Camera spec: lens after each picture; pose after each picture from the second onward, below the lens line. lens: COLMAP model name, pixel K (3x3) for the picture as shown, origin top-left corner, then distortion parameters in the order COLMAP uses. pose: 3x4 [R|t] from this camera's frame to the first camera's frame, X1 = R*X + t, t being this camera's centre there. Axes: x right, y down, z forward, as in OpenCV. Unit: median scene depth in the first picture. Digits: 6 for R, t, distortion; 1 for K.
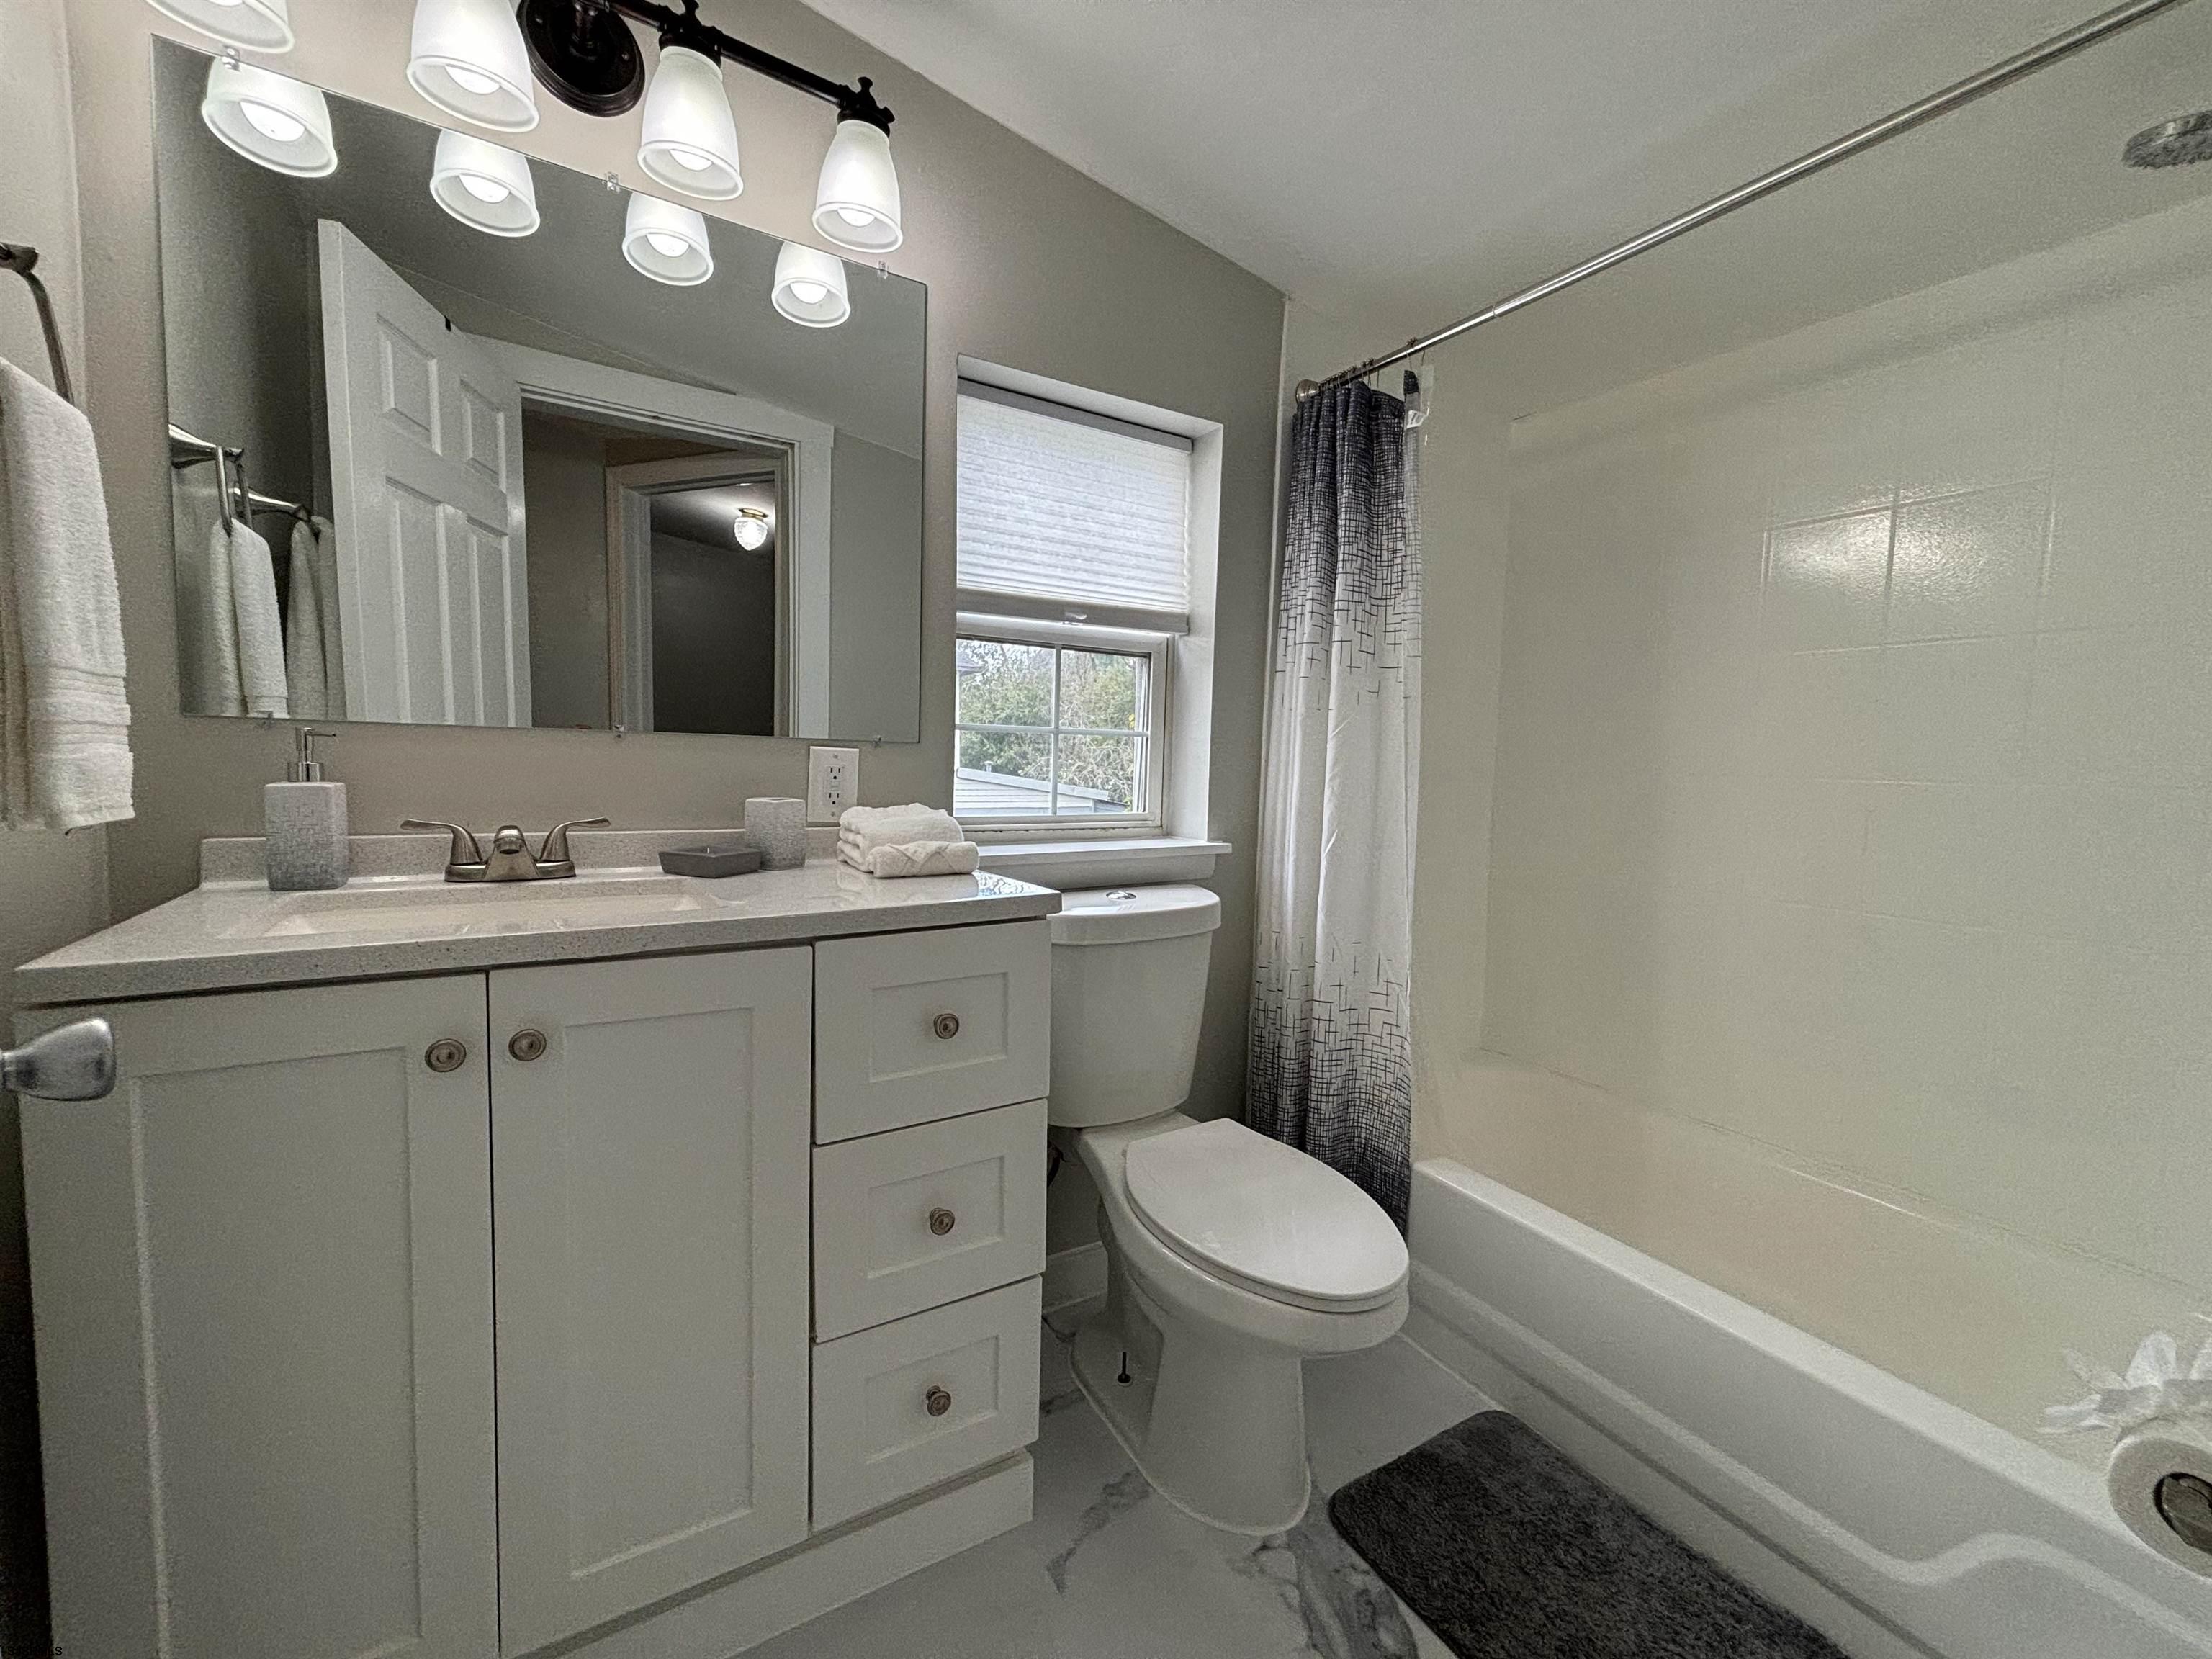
lens RADIAL K [[891.7, 0, 1105.8], [0, 891.7, 815.6], [0, 0, 1]] dist [0.013507, -0.004000]
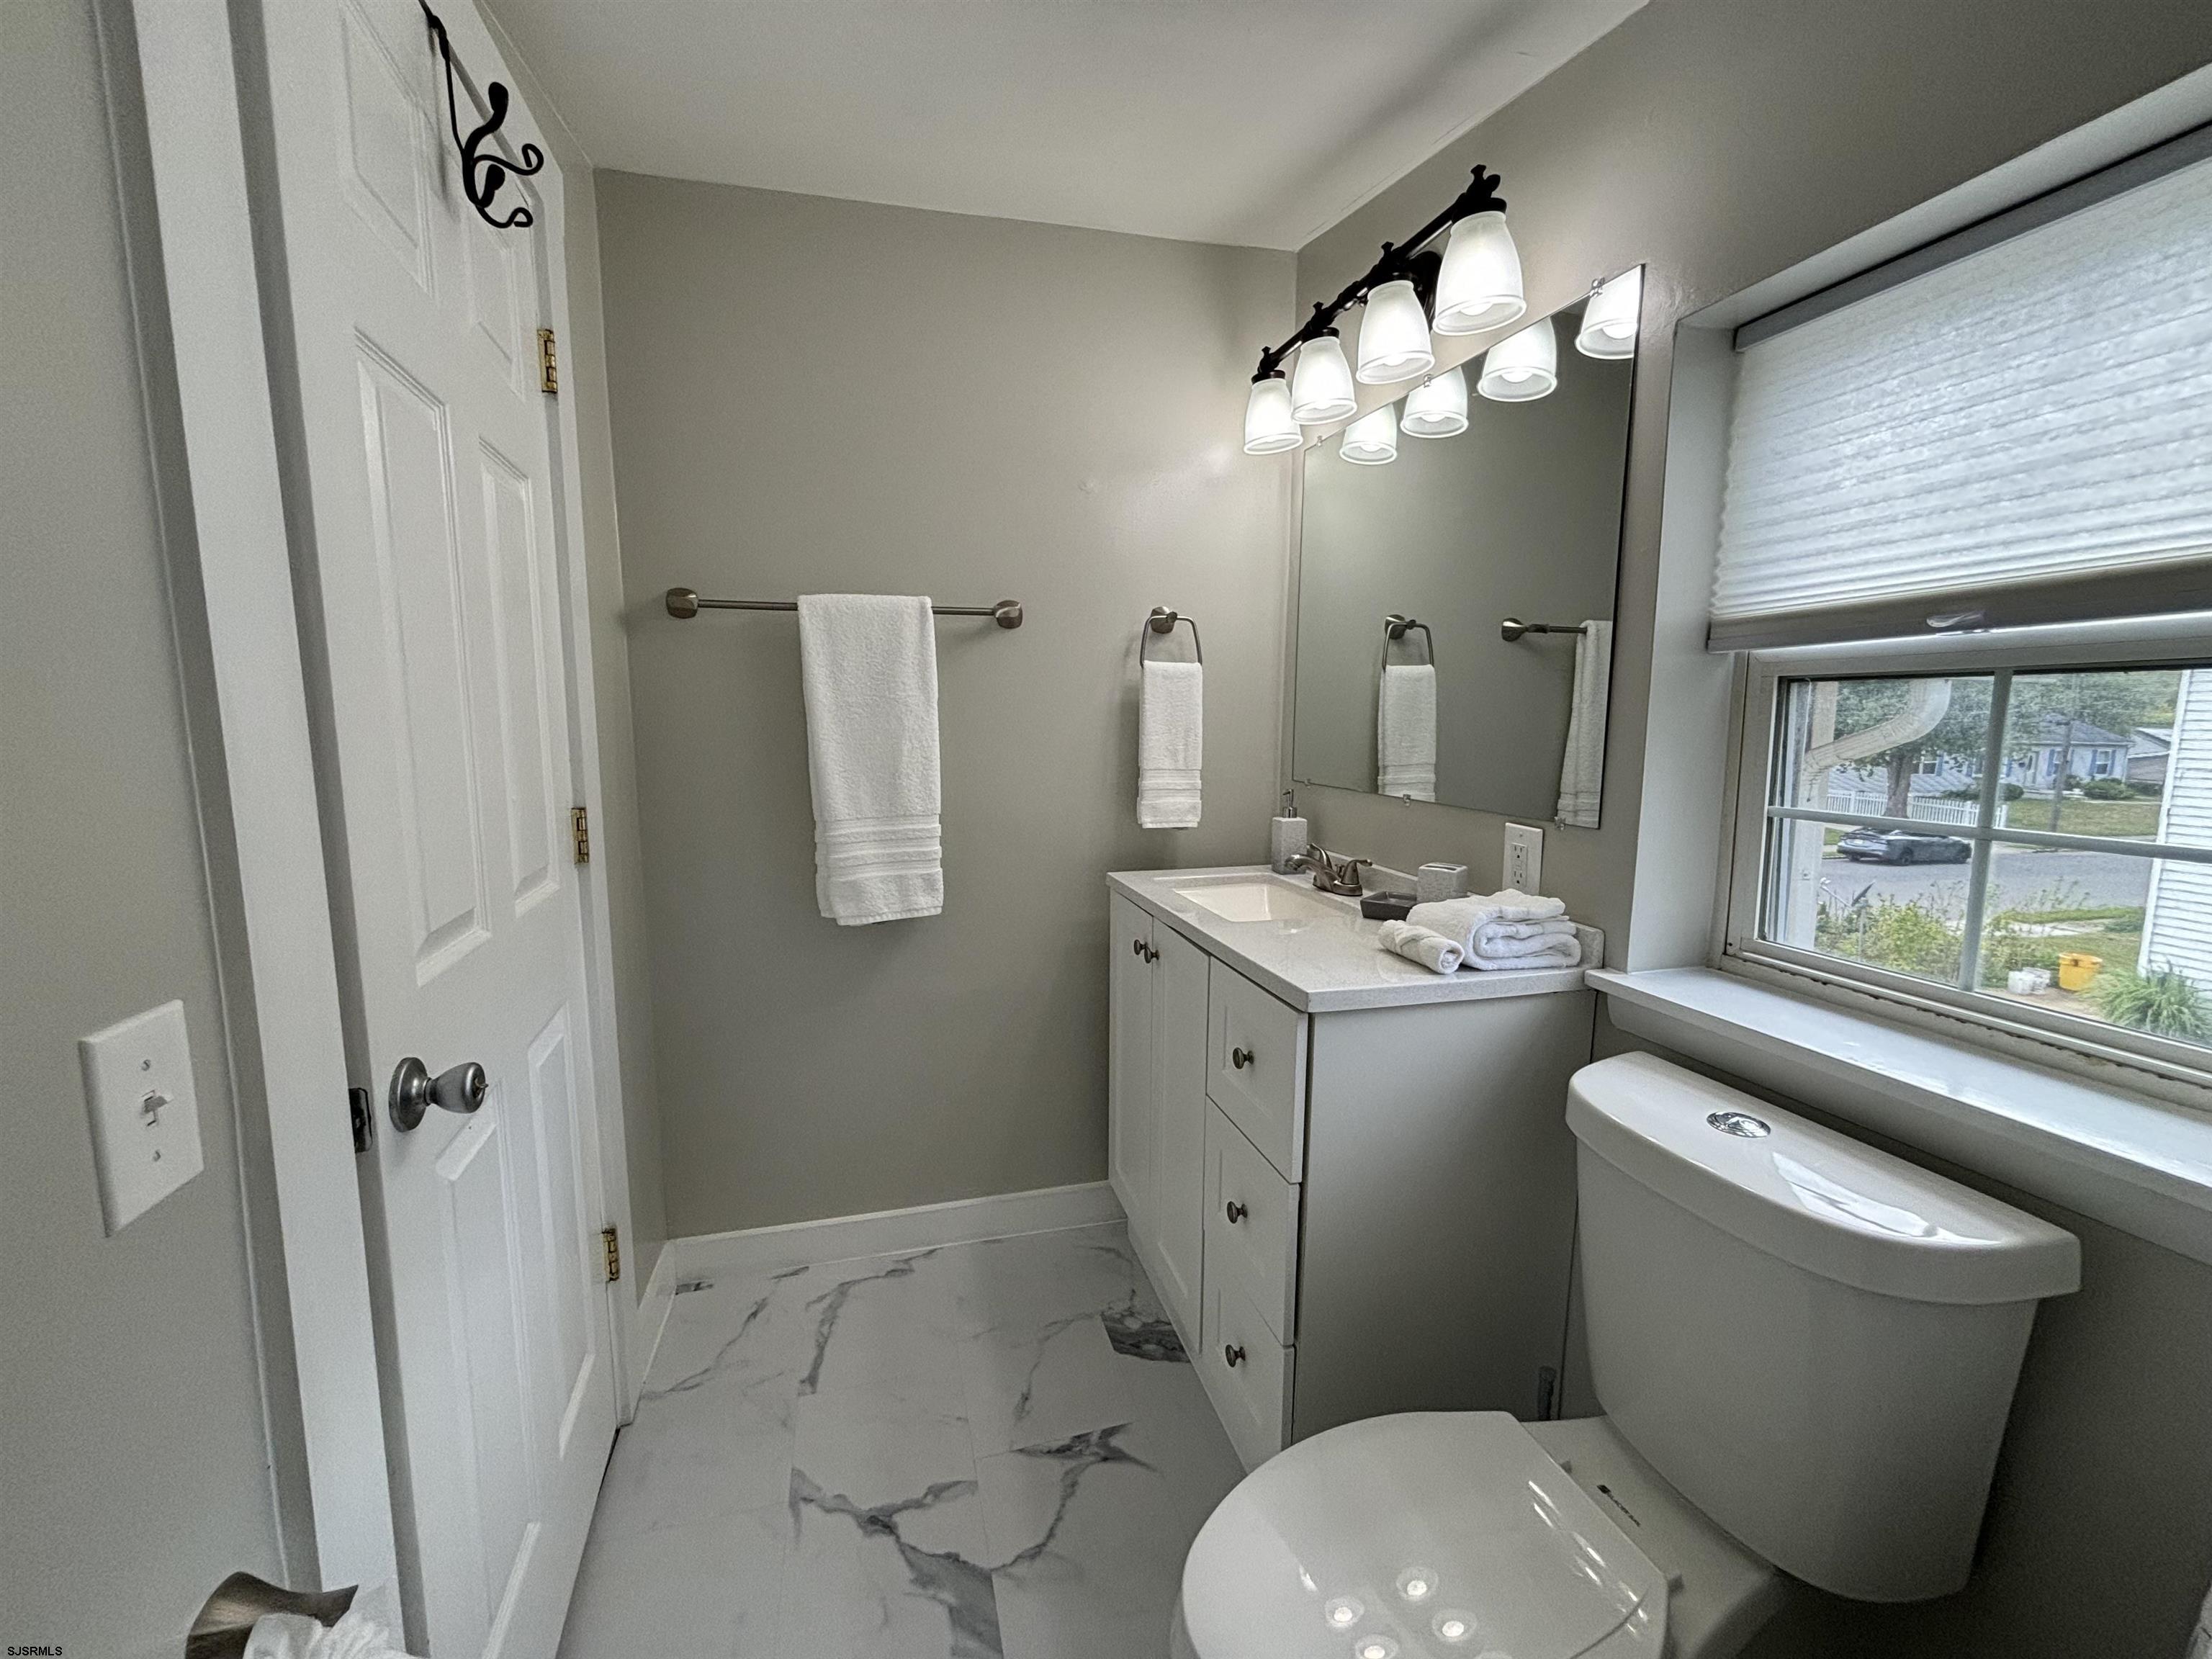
lens RADIAL K [[891.7, 0, 1086.8], [0, 891.7, 831.6], [0, 0, 1]] dist [0.013507, -0.004000]
pose [[-0.284517, 0.108426, -0.952520, 0.646737], [-0.061462, 0.989477, 0.130991, -0.140317], [0.956699, 0.095813, -0.274859, 0.677138]]
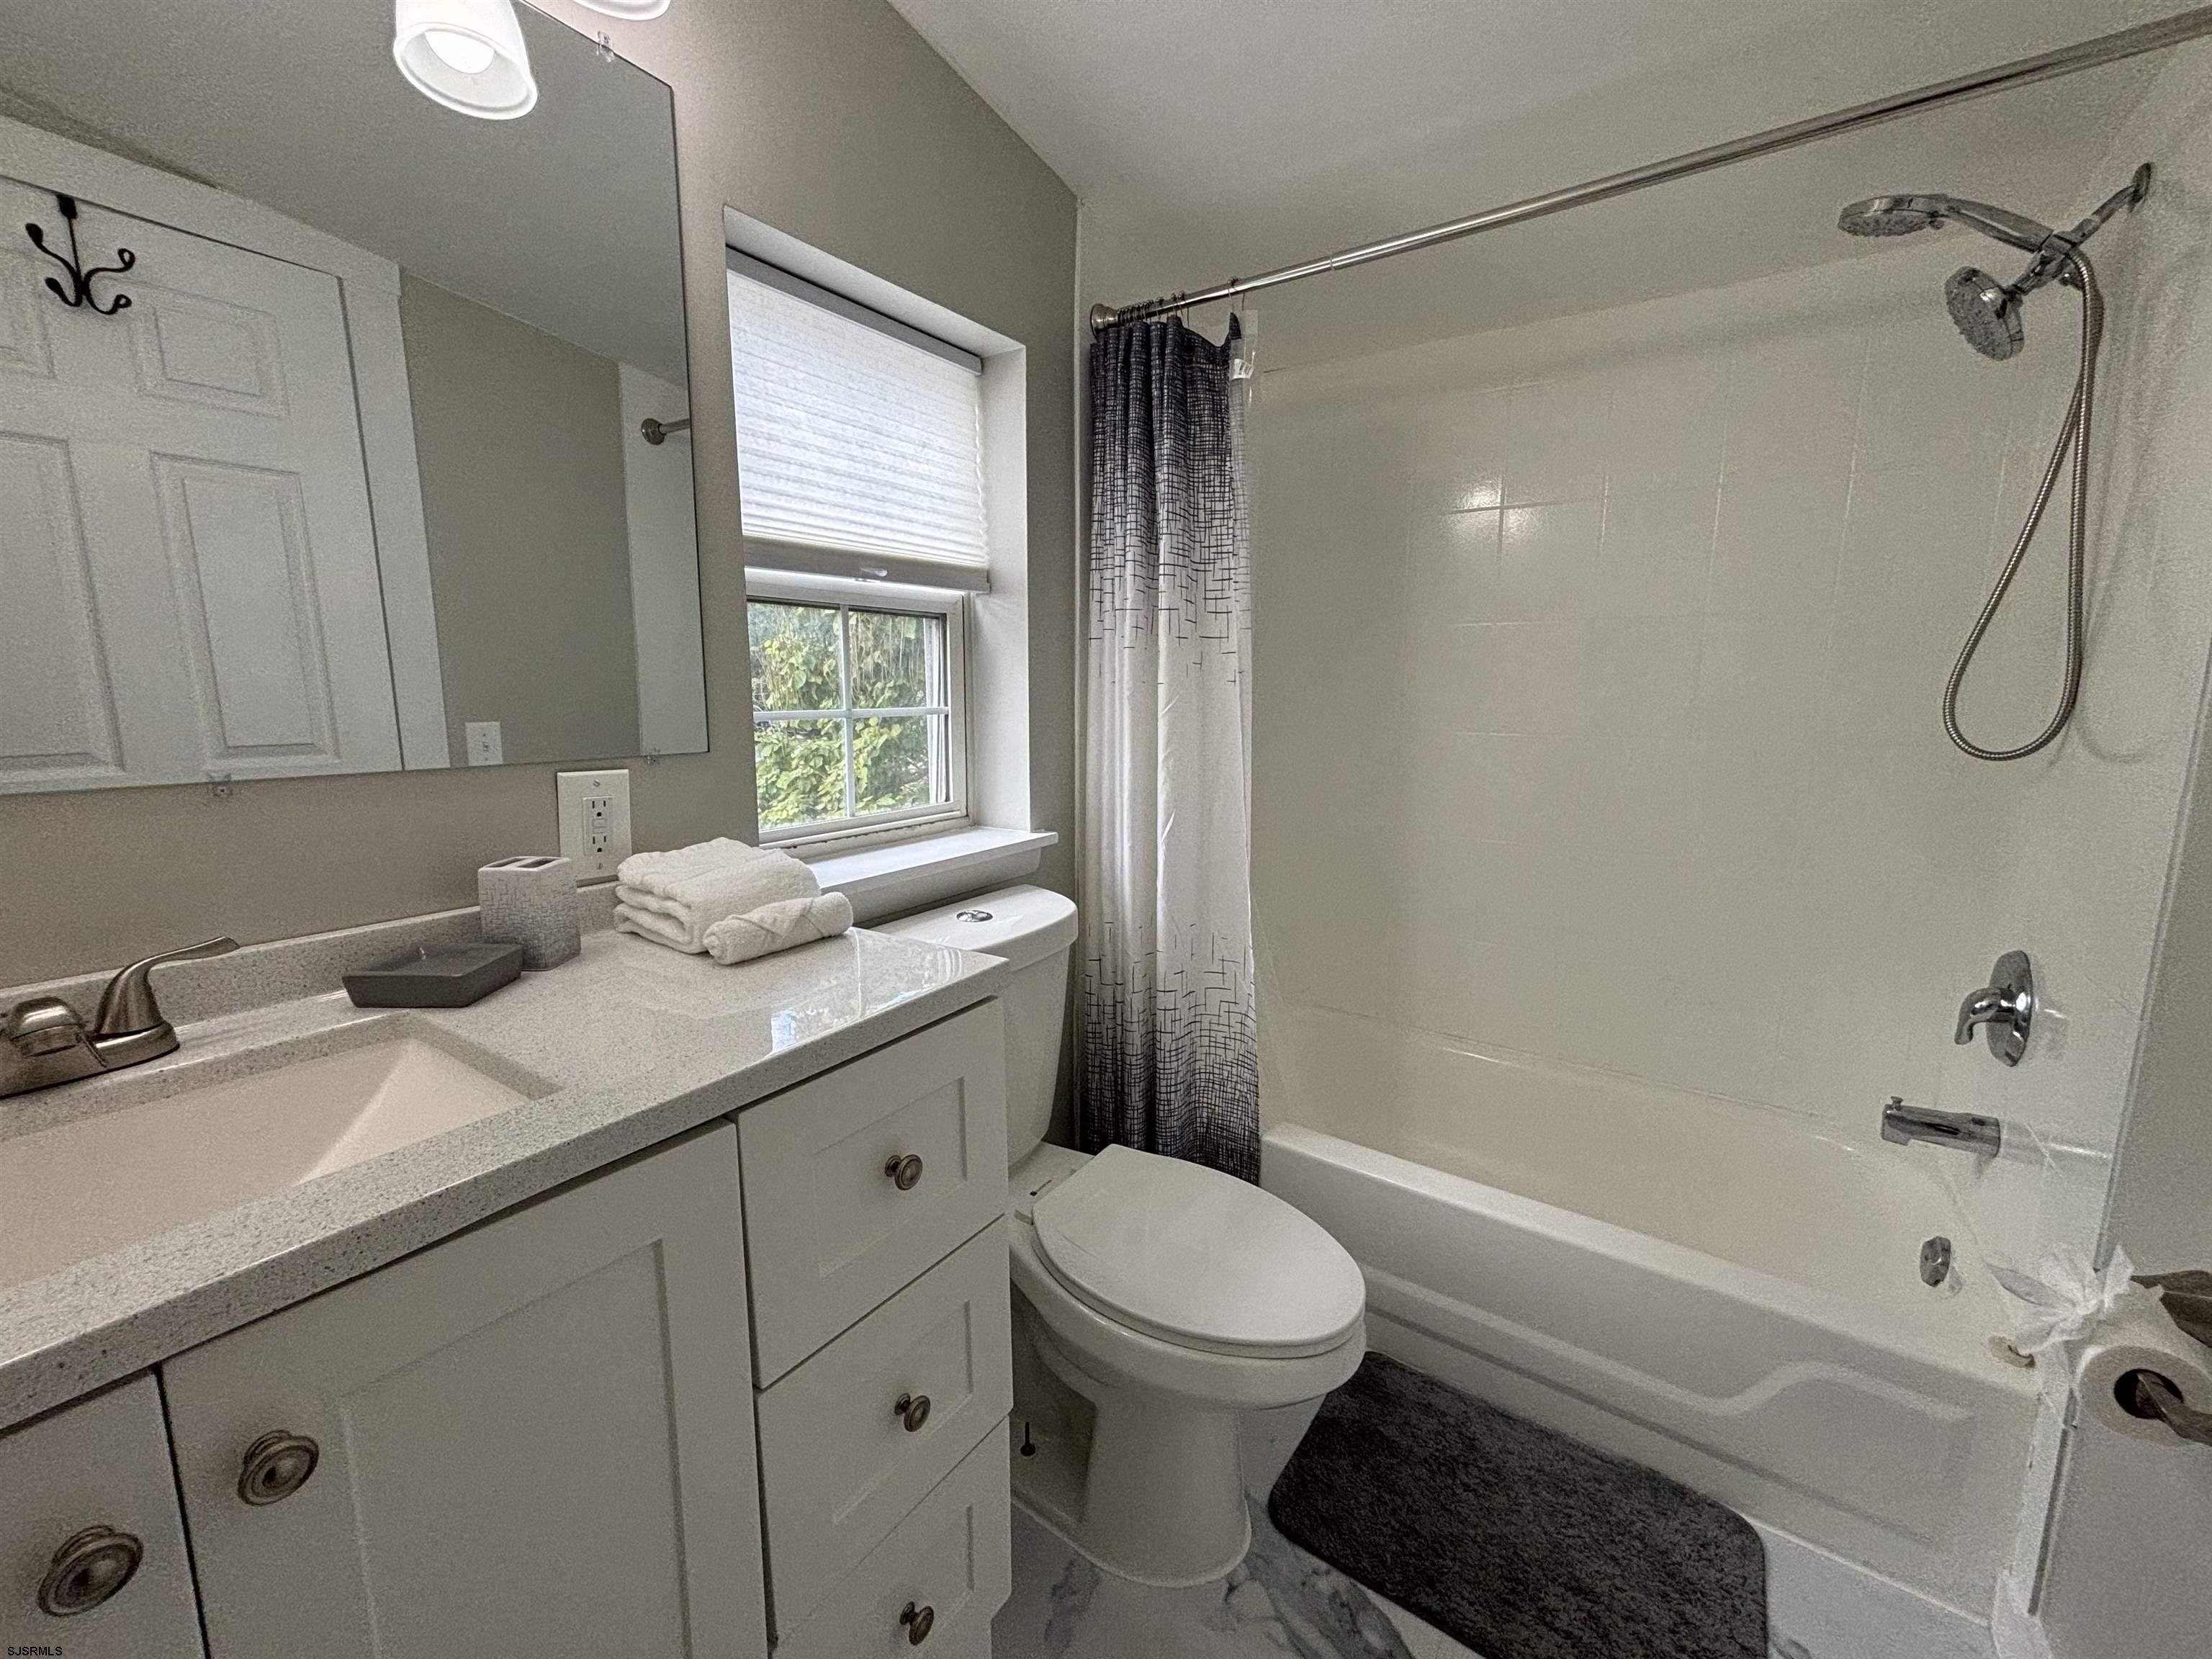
lens RADIAL K [[891.7, 0, 1110.6], [0, 891.7, 819.6], [0, 0, 1]] dist [0.013507, -0.004000]
pose [[0.912849, -0.082704, 0.399833, -0.181340], [0.045728, 0.993818, 0.101168, -0.075122], [-0.405728, -0.074068, 0.910988, 0.165916]]
